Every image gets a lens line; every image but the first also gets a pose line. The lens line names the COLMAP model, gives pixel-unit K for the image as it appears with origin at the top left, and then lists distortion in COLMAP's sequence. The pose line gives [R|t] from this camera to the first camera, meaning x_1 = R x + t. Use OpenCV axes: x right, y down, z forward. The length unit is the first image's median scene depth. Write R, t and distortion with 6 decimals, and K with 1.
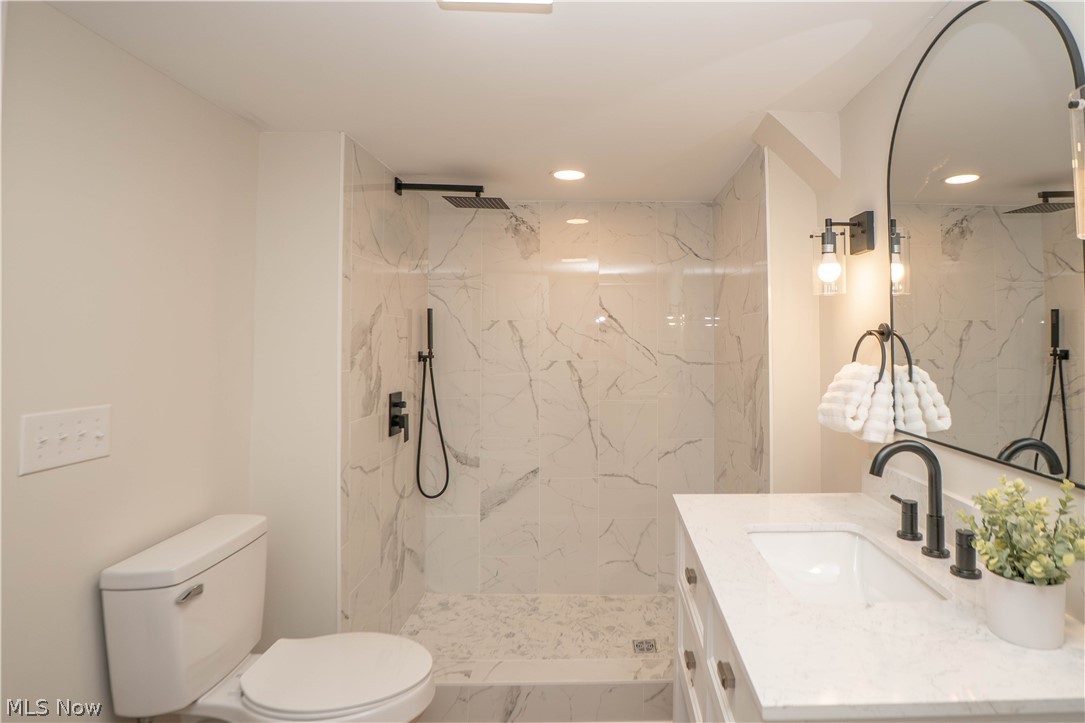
lens RADIAL K [[552.0, 0, 541.9], [0, 552.0, 337.2], [0, 0, 1]] dist [-0.025680, 0.001457]
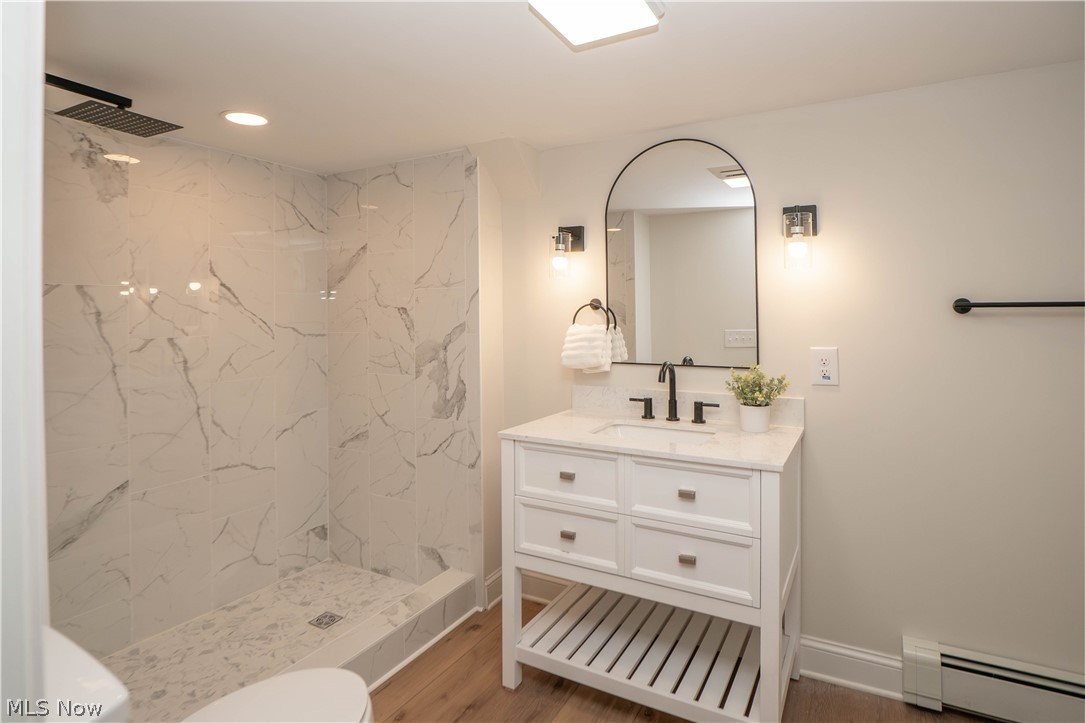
lens RADIAL K [[565.4, 0, 541.5], [0, 565.4, 326.8], [0, 0, 1]] dist [-0.015436, 0.001369]
pose [[0.514005, -0.025388, 0.857412, -0.375751], [0.002613, 0.999604, 0.028032, 0.004641], [-0.857783, -0.012169, 0.513867, 0.118478]]
